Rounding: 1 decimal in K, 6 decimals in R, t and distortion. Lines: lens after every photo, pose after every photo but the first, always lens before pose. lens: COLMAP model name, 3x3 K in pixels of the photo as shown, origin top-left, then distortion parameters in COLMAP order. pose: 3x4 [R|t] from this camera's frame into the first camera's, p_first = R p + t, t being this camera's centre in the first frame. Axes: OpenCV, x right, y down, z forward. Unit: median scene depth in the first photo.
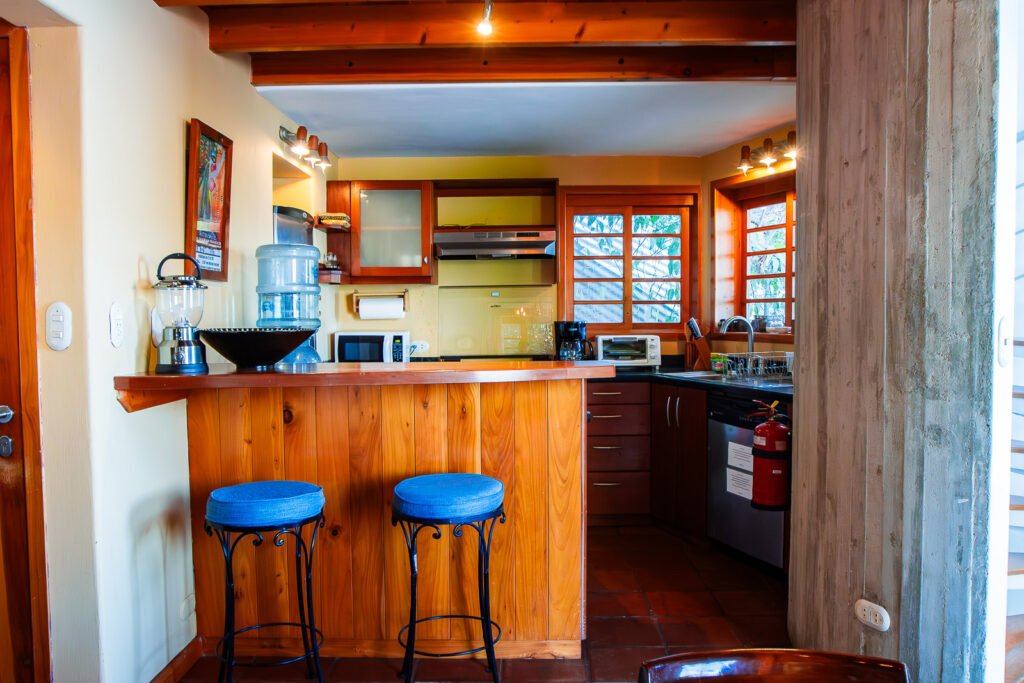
lens RADIAL K [[783.3, 0, 512.0], [0, 783.3, 341.5], [0, 0, 1]] dist [-0.113617, 0.000514]
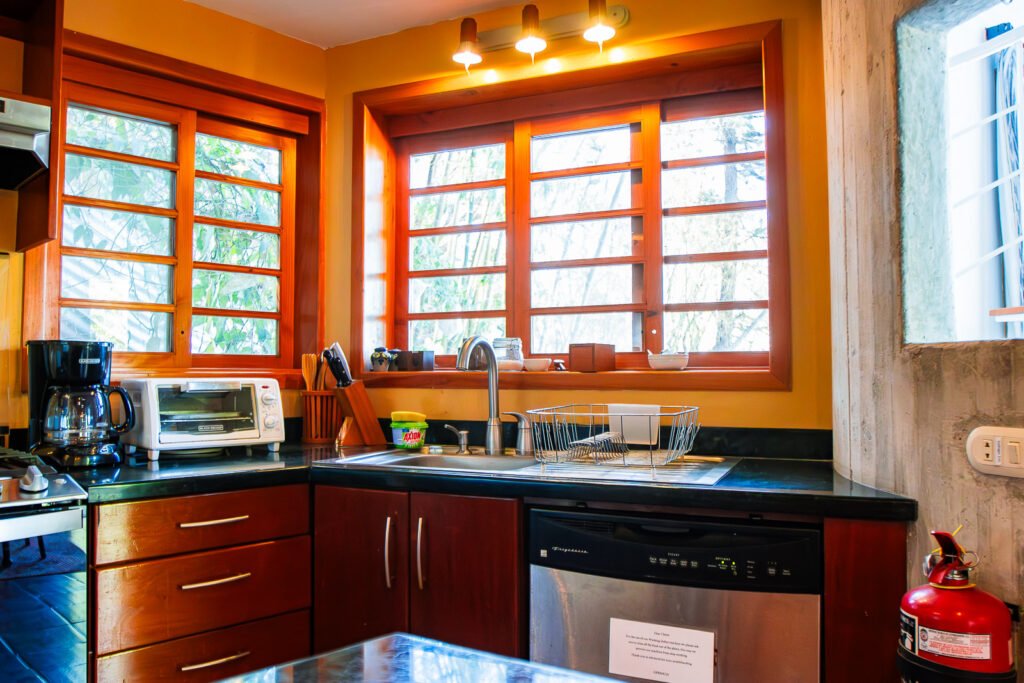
lens RADIAL K [[783.3, 0, 512.0], [0, 783.3, 341.5], [0, 0, 1]] dist [-0.113617, 0.000514]
pose [[0.685274, 0.034590, 0.727463, -0.052776], [0.022755, 0.997367, -0.068859, 0.005733], [-0.727930, 0.063741, 0.682683, 0.578530]]
